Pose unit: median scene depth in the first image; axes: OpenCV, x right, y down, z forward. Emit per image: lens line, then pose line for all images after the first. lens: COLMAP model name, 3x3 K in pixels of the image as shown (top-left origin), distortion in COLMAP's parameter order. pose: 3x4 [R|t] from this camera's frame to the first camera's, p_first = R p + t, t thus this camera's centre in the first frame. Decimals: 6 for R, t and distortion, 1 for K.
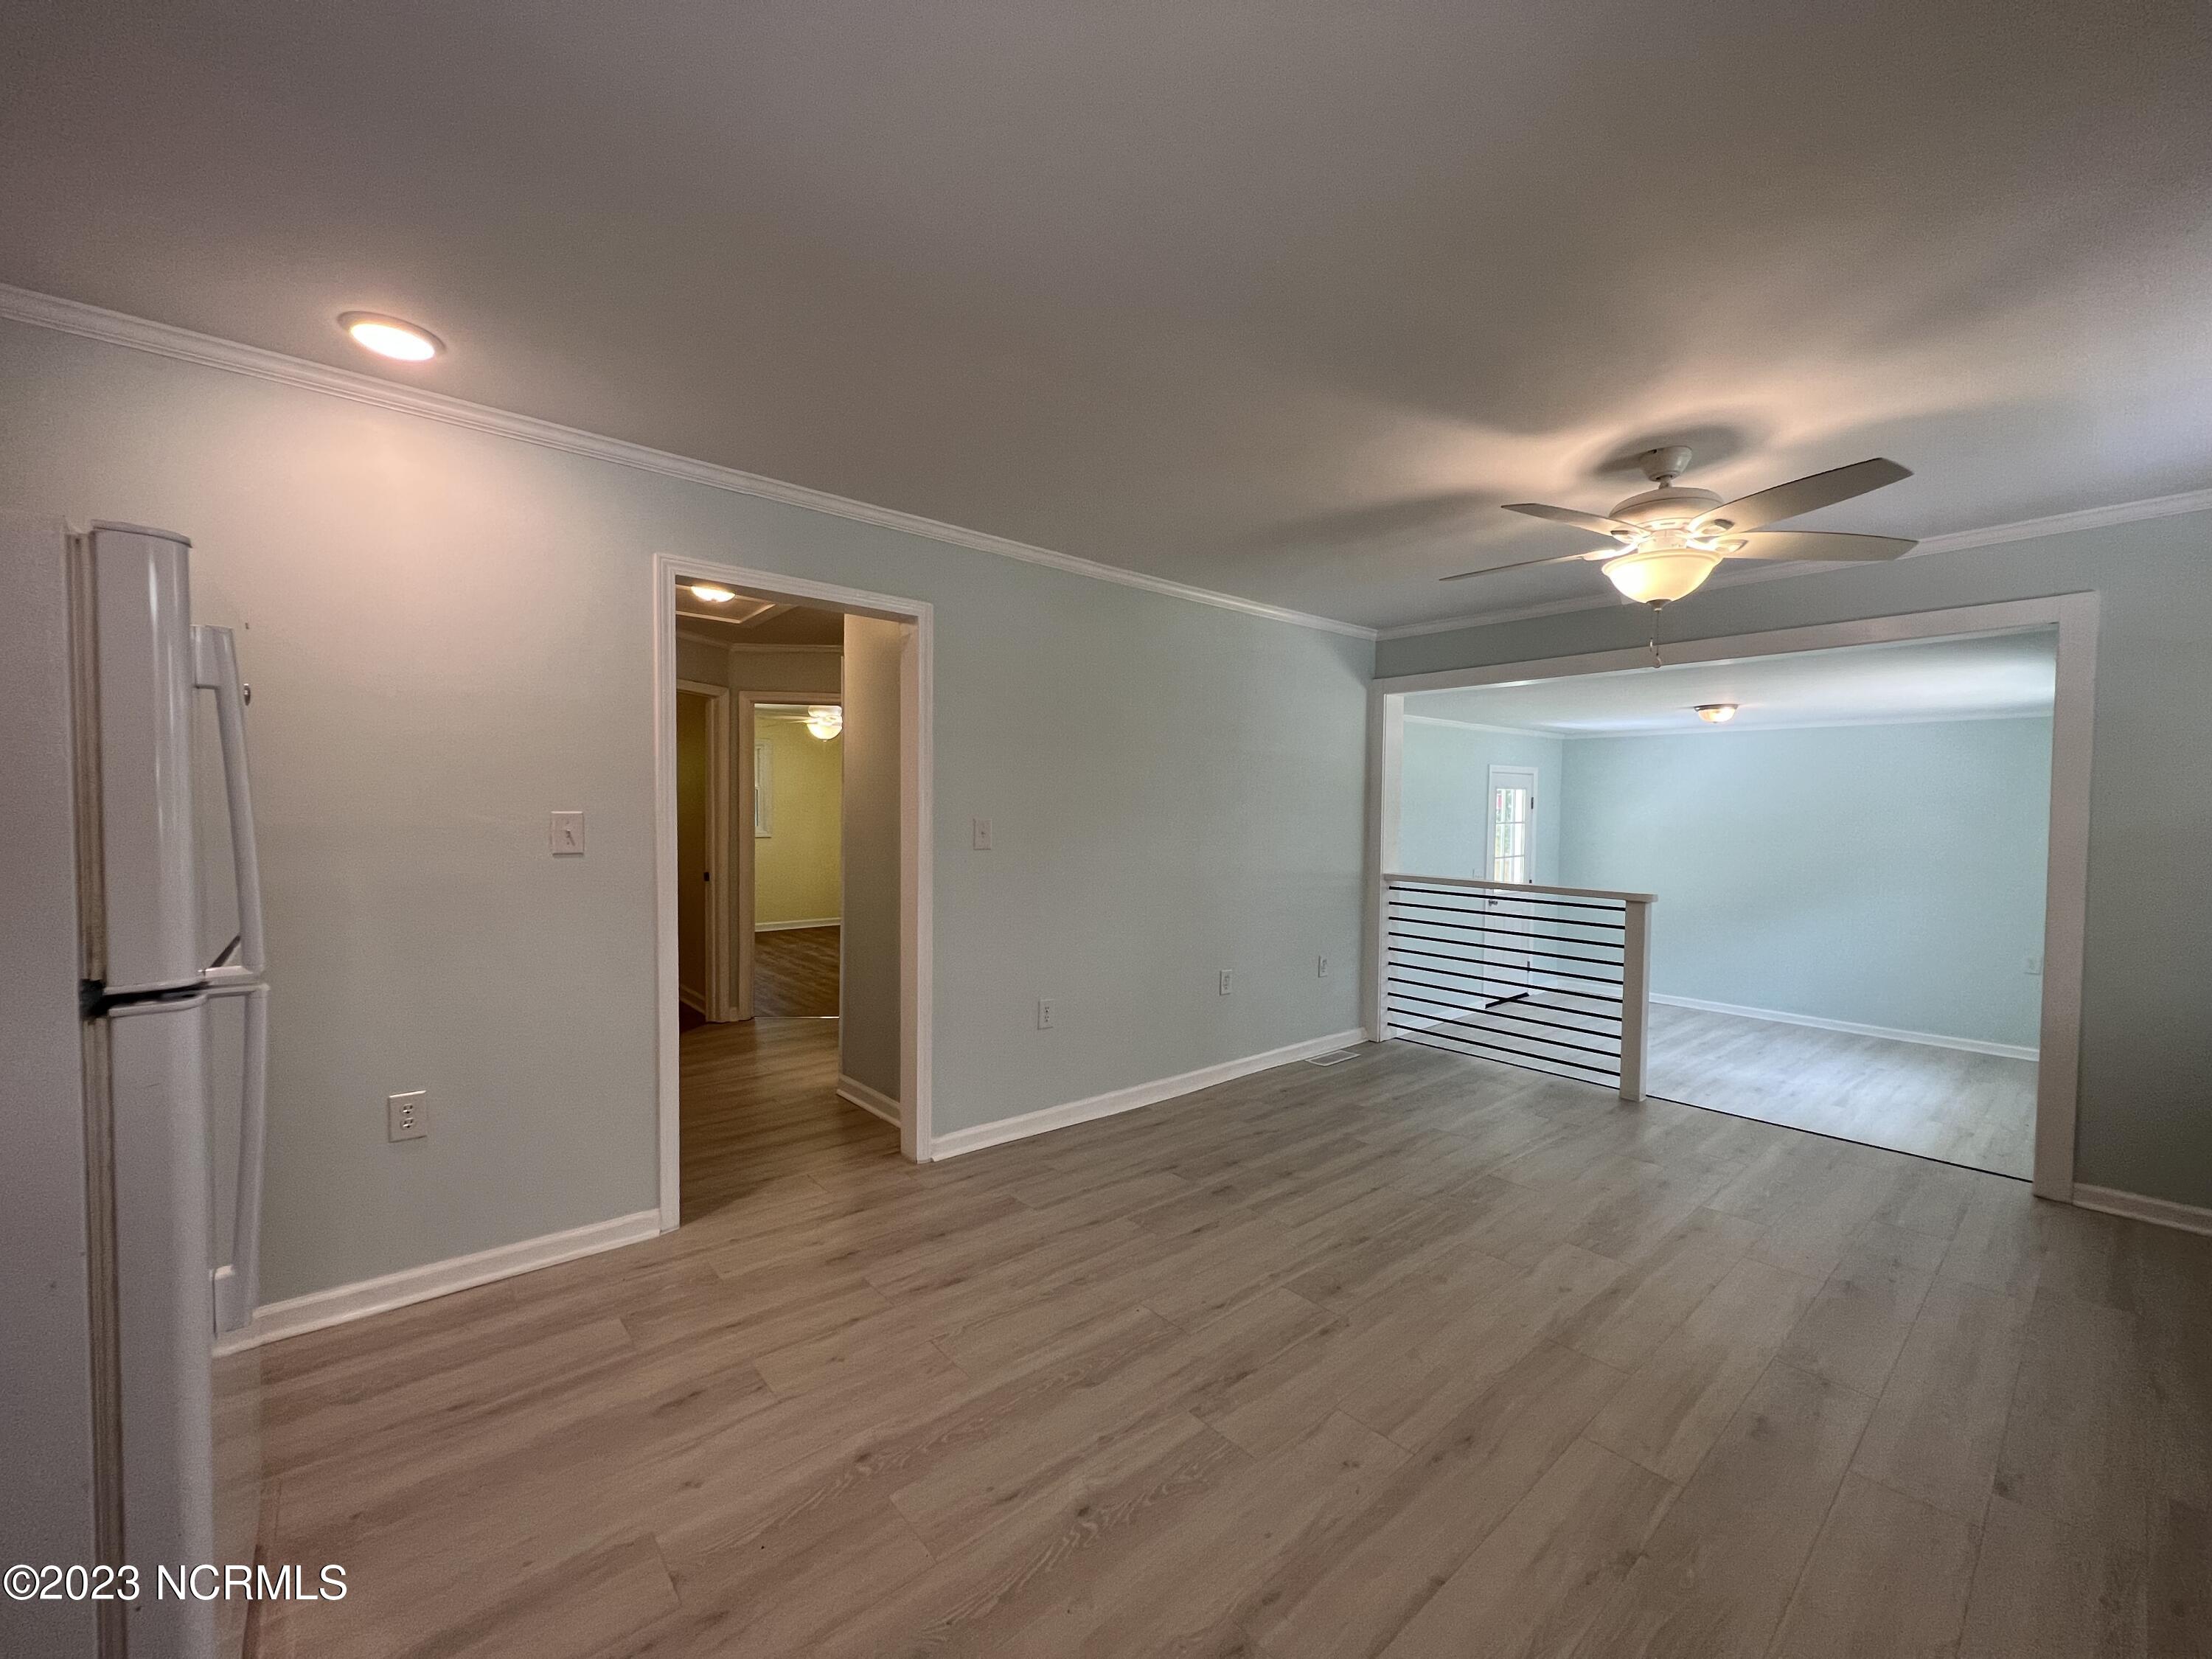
lens RADIAL K [[883.5, 0, 1109.5], [0, 883.5, 832.5], [0, 0, 1]] dist [-0.001919, 0.001213]
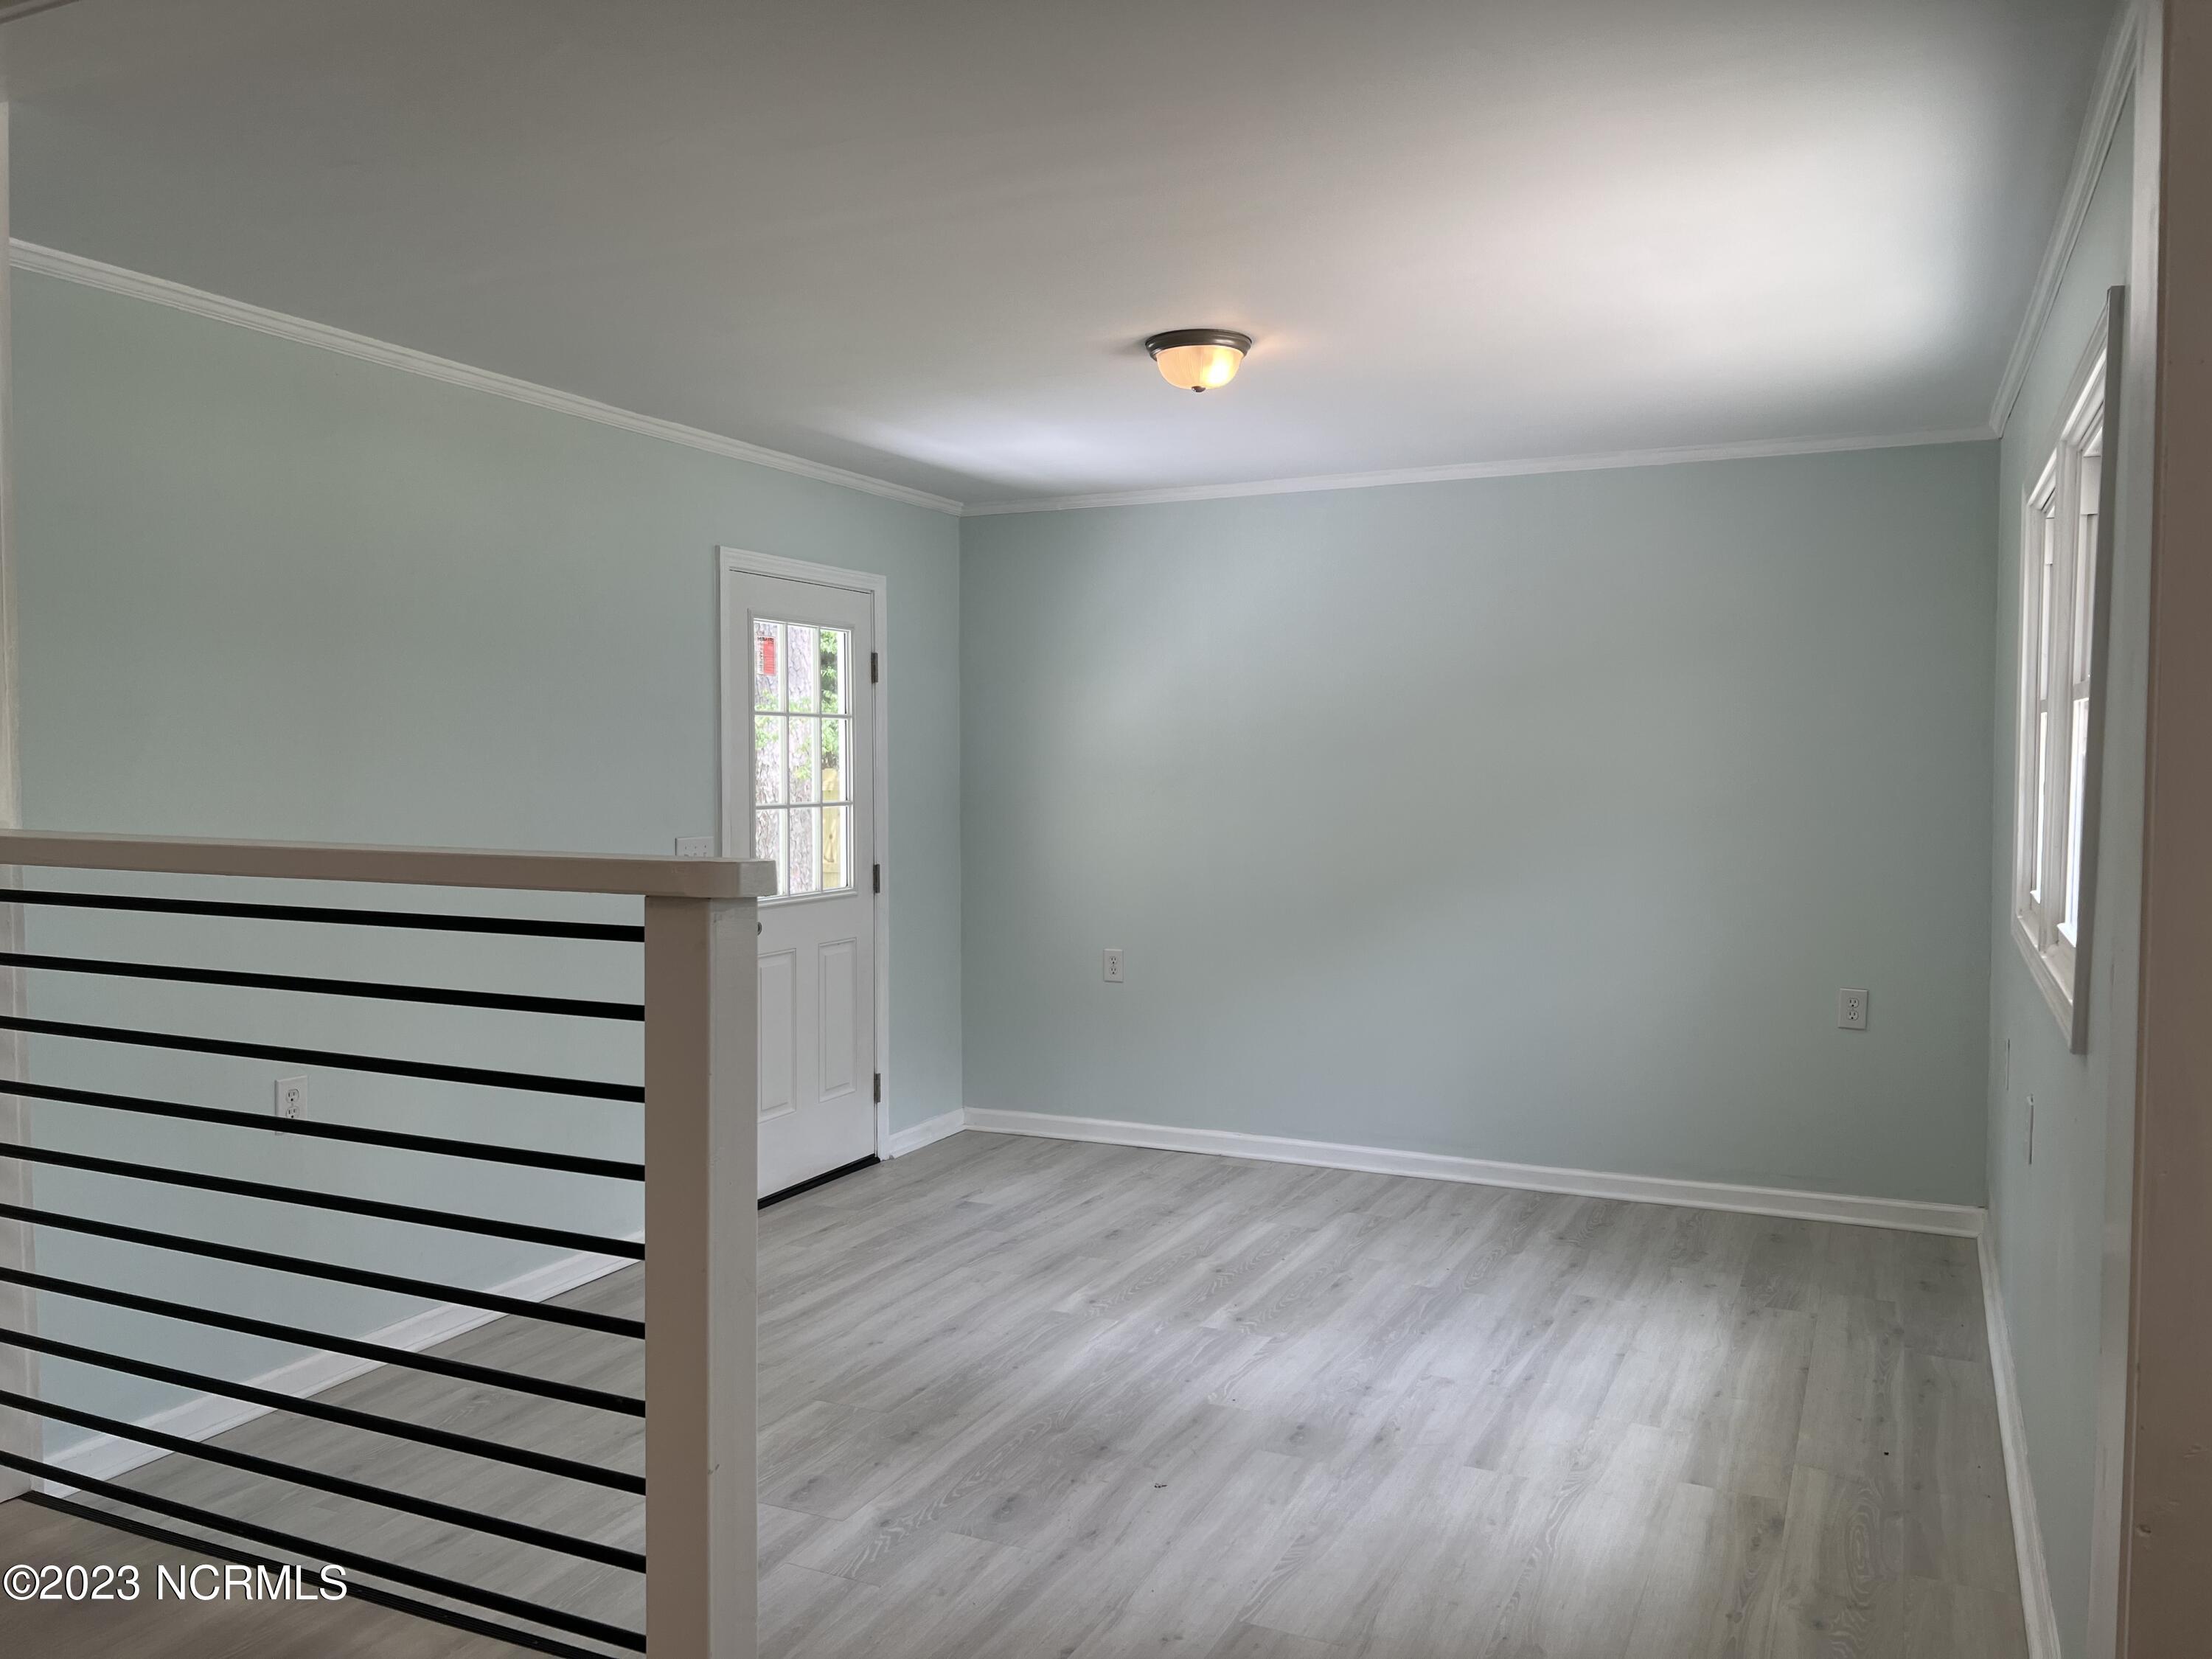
lens RADIAL K [[1657.7, 0, 1102.4], [0, 1657.7, 837.5], [0, 0, 1]] dist [0.043610, -0.044125]
pose [[0.911976, -0.025202, 0.409469, 0.694794], [0.019326, 0.999642, 0.018481, 0.076993], [-0.409789, -0.008941, 0.912137, 0.754931]]
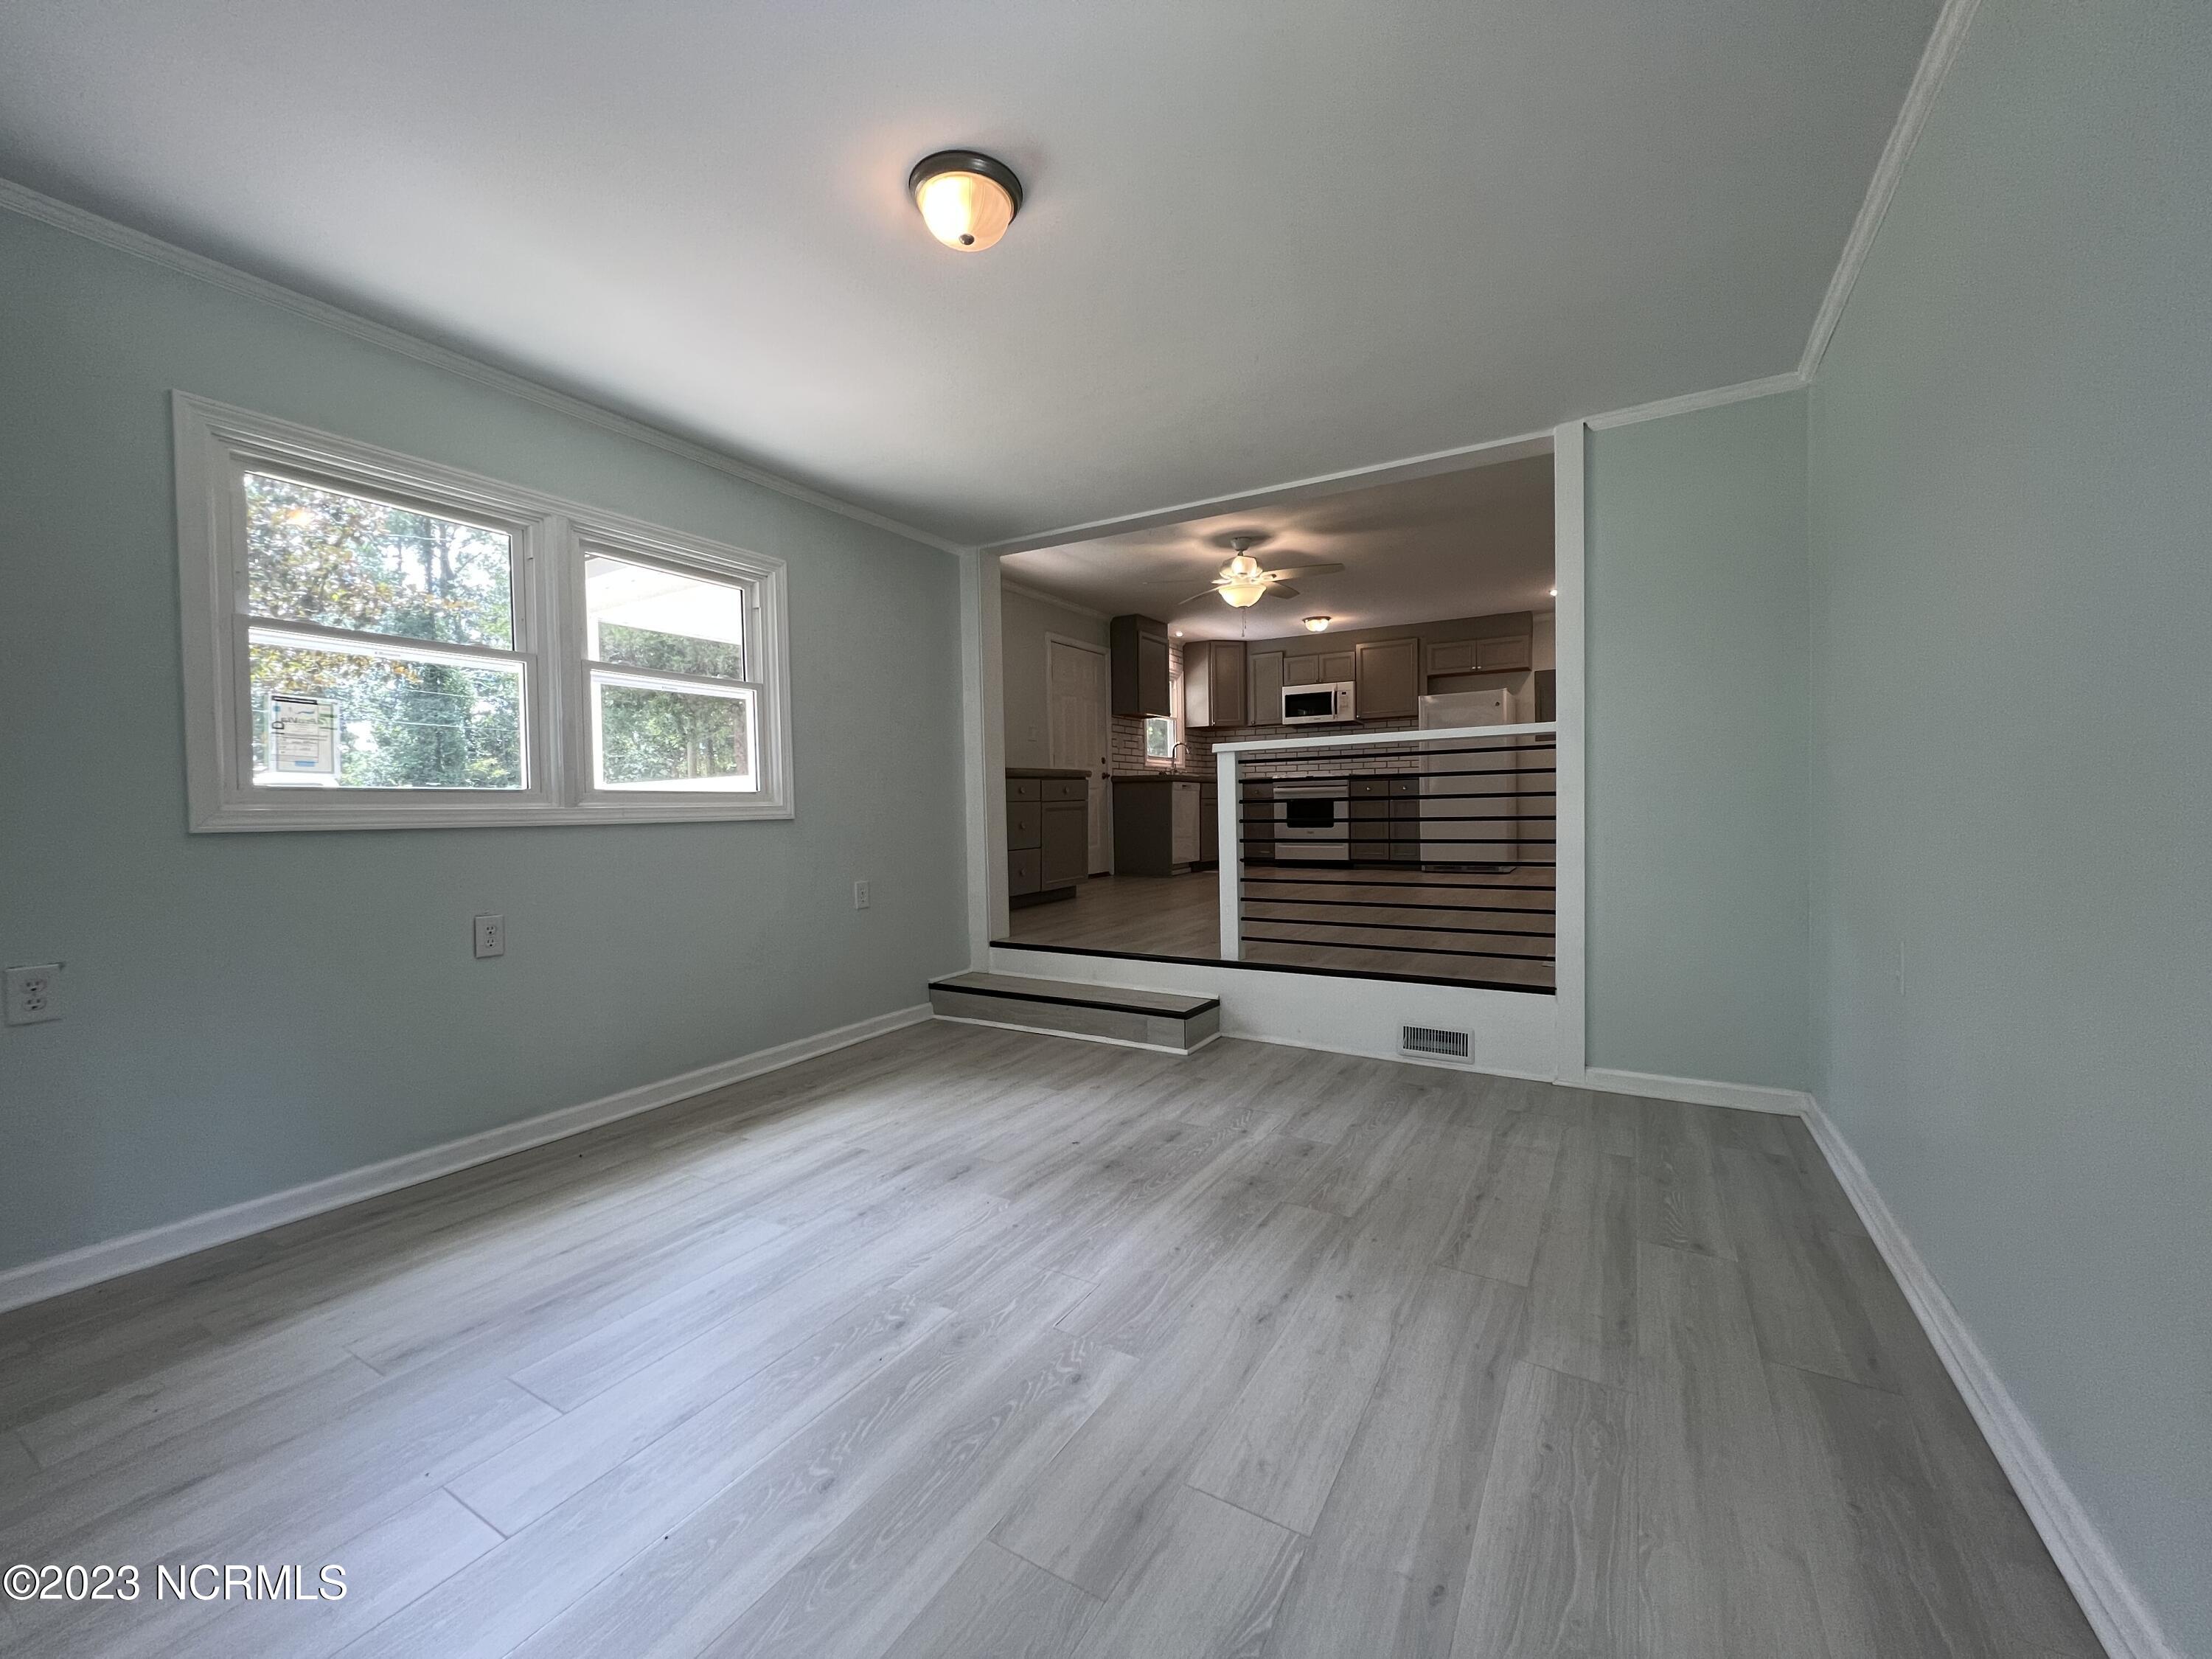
lens RADIAL K [[883.5, 0, 1109.5], [0, 883.5, 832.5], [0, 0, 1]] dist [-0.001919, 0.001213]
pose [[-0.944120, 0.017106, -0.329157, 1.392668], [-0.001328, 0.998447, 0.055698, 0.149293], [0.329598, 0.053023, -0.942631, 2.496863]]
